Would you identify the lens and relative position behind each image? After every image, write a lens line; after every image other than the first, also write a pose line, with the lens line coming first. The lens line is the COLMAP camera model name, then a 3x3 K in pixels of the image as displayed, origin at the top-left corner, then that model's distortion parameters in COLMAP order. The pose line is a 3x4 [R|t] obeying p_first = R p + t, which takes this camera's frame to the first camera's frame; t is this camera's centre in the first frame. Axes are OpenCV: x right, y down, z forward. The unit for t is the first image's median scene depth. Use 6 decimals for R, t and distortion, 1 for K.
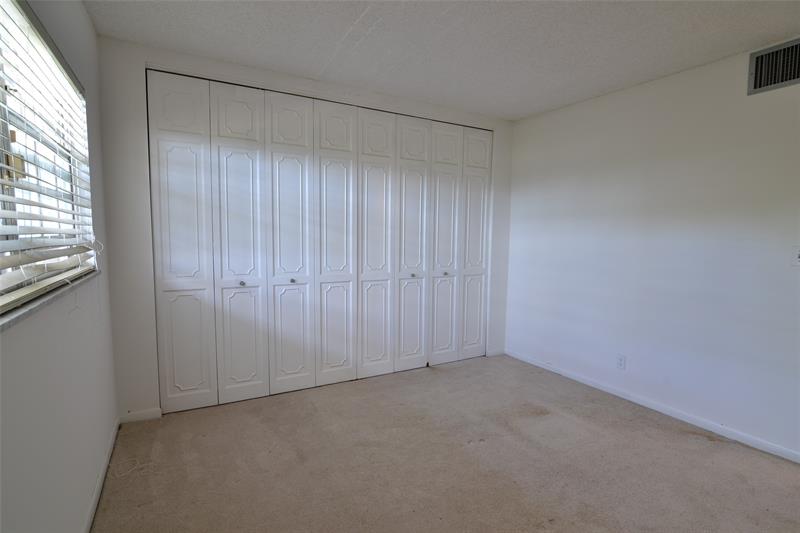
lens RADIAL K [[394.8, 0, 399.0], [0, 394.8, 271.8], [0, 0, 1]] dist [-0.034864, 0.011560]
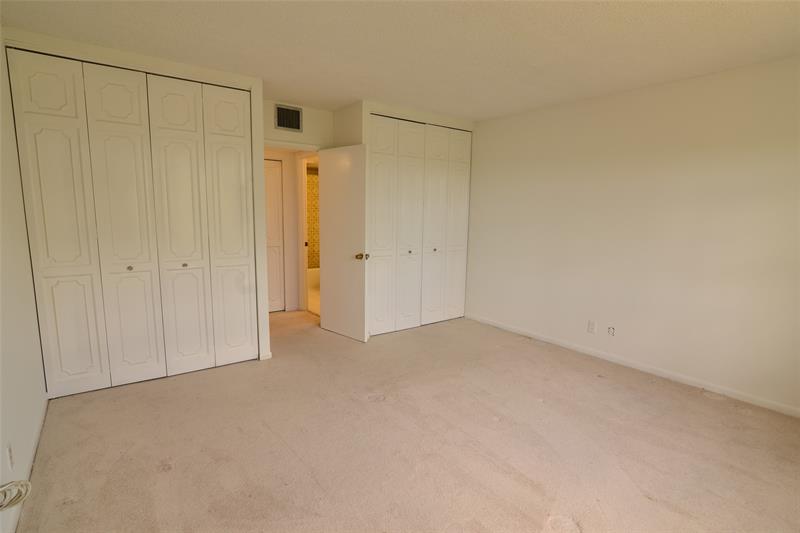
lens RADIAL K [[323.2, 0, 399.1], [0, 323.2, 260.2], [0, 0, 1]] dist [-0.000675, 0.000045]
pose [[0.999946, -0.008414, 0.006180, 0.296295], [0.008216, 0.999472, 0.031428, -0.012264], [-0.006441, -0.031376, 0.999487, 0.167352]]
